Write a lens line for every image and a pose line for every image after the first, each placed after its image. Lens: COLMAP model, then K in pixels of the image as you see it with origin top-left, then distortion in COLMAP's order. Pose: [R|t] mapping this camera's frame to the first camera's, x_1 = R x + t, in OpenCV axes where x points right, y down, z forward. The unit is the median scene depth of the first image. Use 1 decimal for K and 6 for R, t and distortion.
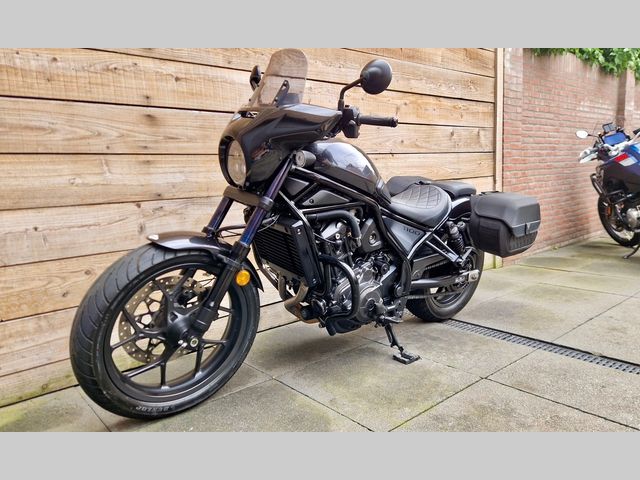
lens RADIAL K [[457.8, 0, 335.9], [0, 457.8, 238.5], [0, 0, 1]] dist [0.073255, -0.070114]
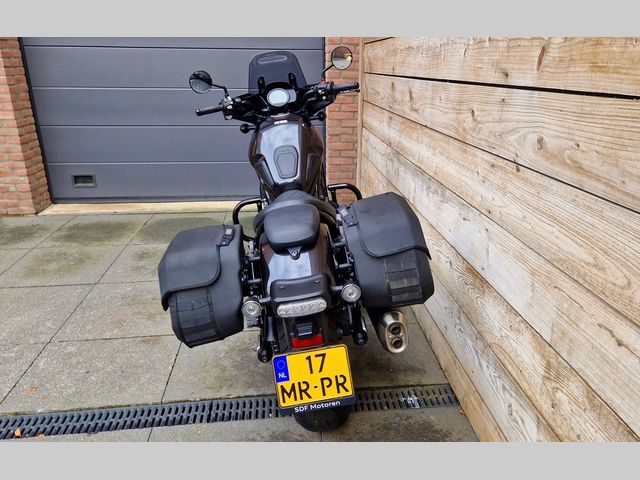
lens RADIAL K [[481.0, 0, 329.8], [0, 481.0, 231.1], [0, 0, 1]] dist [0.070078, -0.066557]
pose [[-0.592945, 0.301694, -0.746590, 0.794629], [-0.087404, 0.897570, 0.432121, -0.427019], [0.800485, 0.321479, -0.505840, 1.545014]]
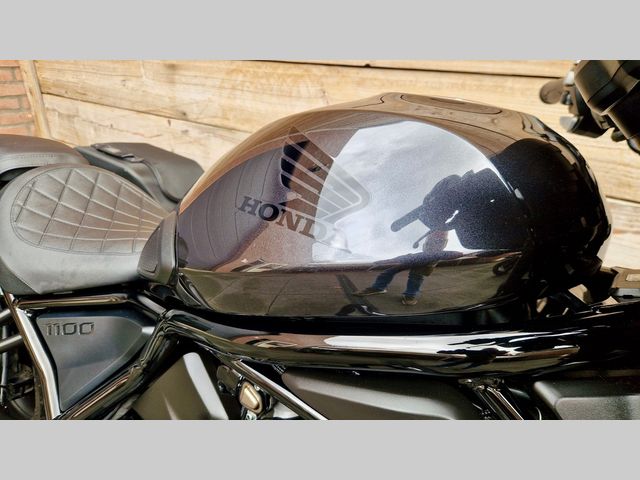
lens RADIAL K [[434.8, 0, 315.9], [0, 434.8, 239.1], [0, 0, 1]] dist [0.062406, -0.059585]
pose [[0.186893, 0.455706, -0.870289, 0.346899], [-0.157625, 0.888331, 0.431304, -0.237667], [0.969652, 0.056571, 0.237853, 0.981449]]
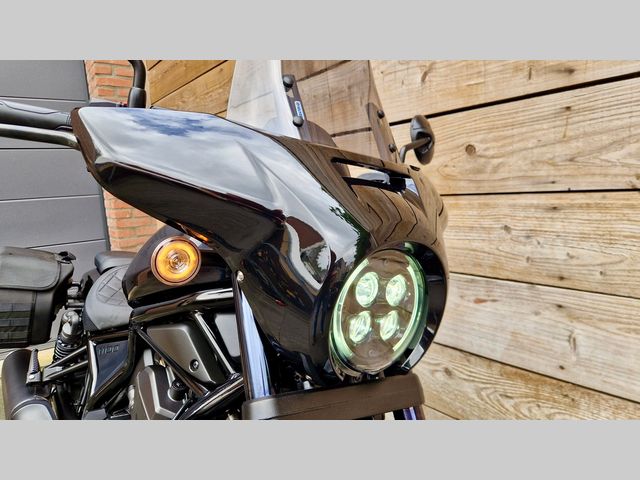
lens RADIAL K [[434.8, 0, 315.9], [0, 434.8, 239.1], [0, 0, 1]] dist [0.062406, -0.059585]
pose [[-0.079695, 0.173288, -0.981642, 0.549604], [-0.070181, 0.981355, 0.178935, -0.264521], [0.994346, 0.083153, -0.066048, 1.159977]]
